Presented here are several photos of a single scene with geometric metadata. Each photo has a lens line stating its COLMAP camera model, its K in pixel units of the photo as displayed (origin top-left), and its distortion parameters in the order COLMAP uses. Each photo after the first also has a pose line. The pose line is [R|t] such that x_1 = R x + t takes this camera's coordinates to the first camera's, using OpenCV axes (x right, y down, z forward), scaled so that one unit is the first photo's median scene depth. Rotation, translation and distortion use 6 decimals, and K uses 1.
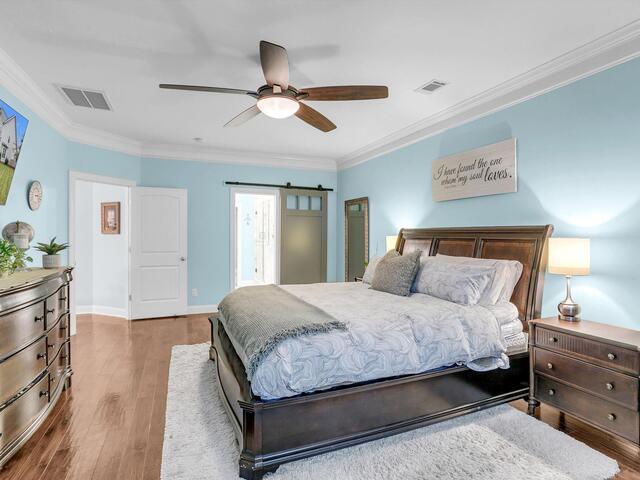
lens RADIAL K [[347.0, 0, 324.0], [0, 347.0, 237.4], [0, 0, 1]] dist [-0.024054, 0.002958]
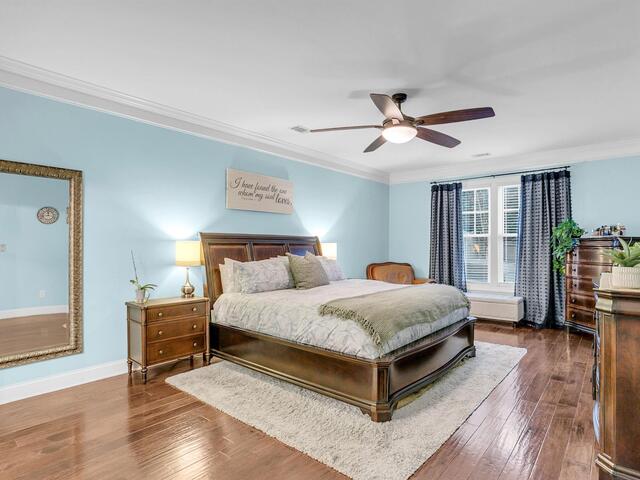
lens RADIAL K [[347.0, 0, 326.7], [0, 347.0, 243.6], [0, 0, 1]] dist [-0.024054, 0.002958]
pose [[-0.447627, 0.000961, 0.894220, -0.852573], [0.006708, 0.999975, 0.002283, 0.005341], [-0.894195, 0.007020, -0.447622, 1.359928]]
